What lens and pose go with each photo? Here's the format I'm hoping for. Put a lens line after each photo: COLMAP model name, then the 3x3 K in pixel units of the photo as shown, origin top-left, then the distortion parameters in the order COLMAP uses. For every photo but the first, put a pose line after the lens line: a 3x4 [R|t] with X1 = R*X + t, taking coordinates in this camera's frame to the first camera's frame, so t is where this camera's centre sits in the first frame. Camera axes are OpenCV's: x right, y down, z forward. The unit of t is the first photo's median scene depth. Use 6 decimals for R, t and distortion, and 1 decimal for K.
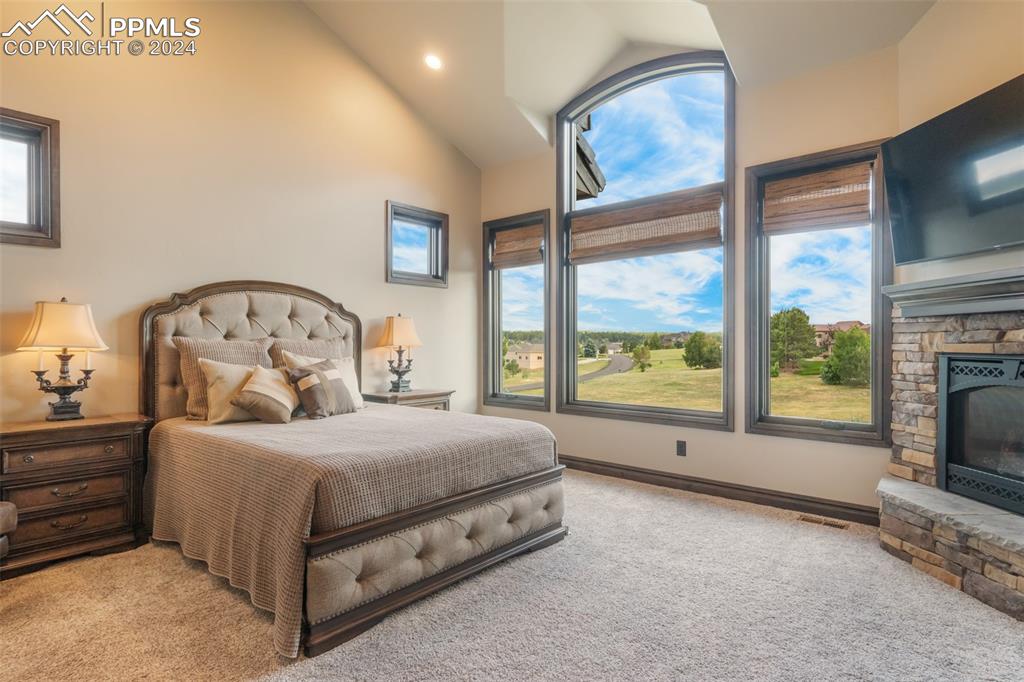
lens RADIAL K [[538.9, 0, 512.0], [0, 538.9, 341.0], [0, 0, 1]] dist [0.000277, -0.000044]
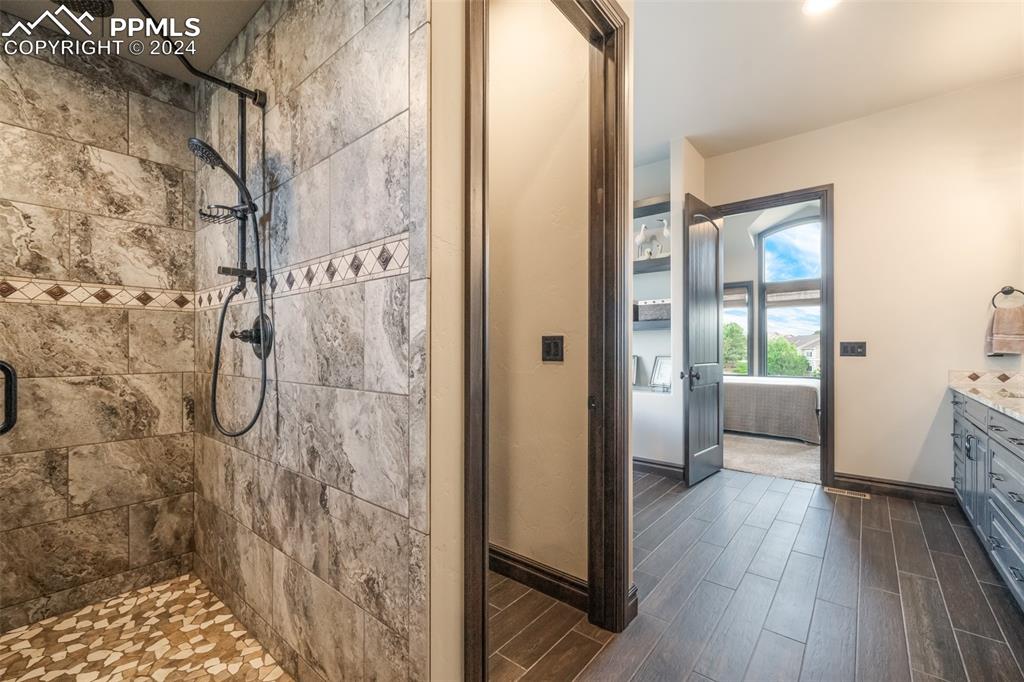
lens RADIAL K [[425.5, 0, 512.0], [0, 425.5, 341.0], [0, 0, 1]] dist [0.000142, 0.000007]
pose [[0.999633, 0.001800, 0.027024, -0.919366], [-0.001424, 0.999902, -0.013927, -0.000211], [-0.027046, 0.013884, 0.999538, -0.582607]]
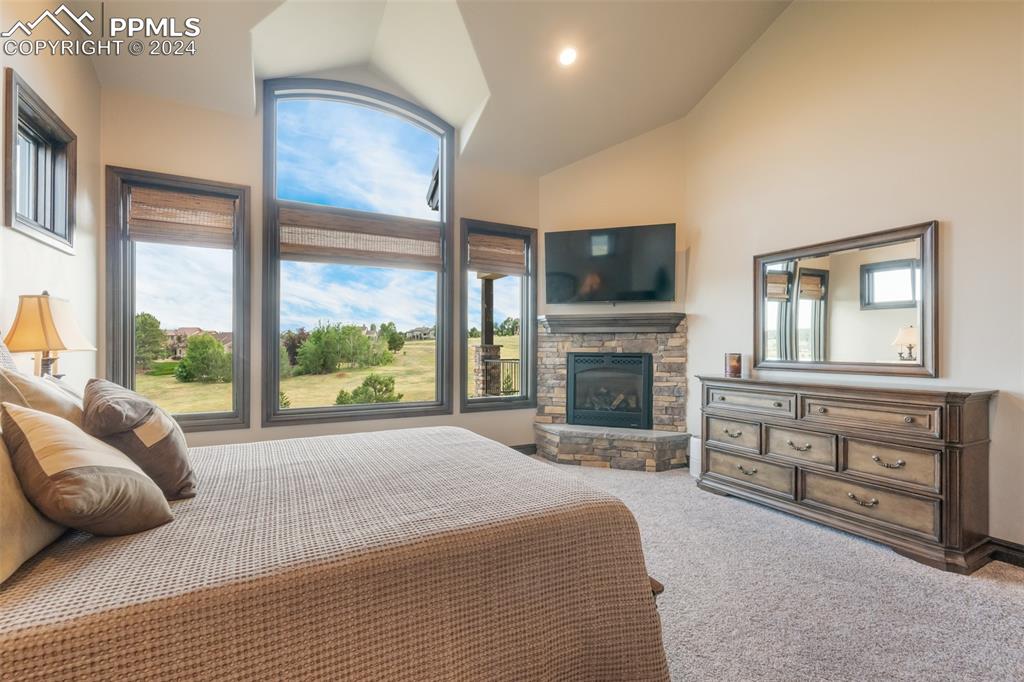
lens RADIAL K [[437.1, 0, 509.1], [0, 437.1, 345.4], [0, 0, 1]] dist [-0.001418, -0.000091]
pose [[0.359350, 0.005265, 0.933188, -0.449519], [-0.007121, 0.999970, -0.002900, 0.001696], [-0.933176, -0.005603, 0.359377, 0.401210]]
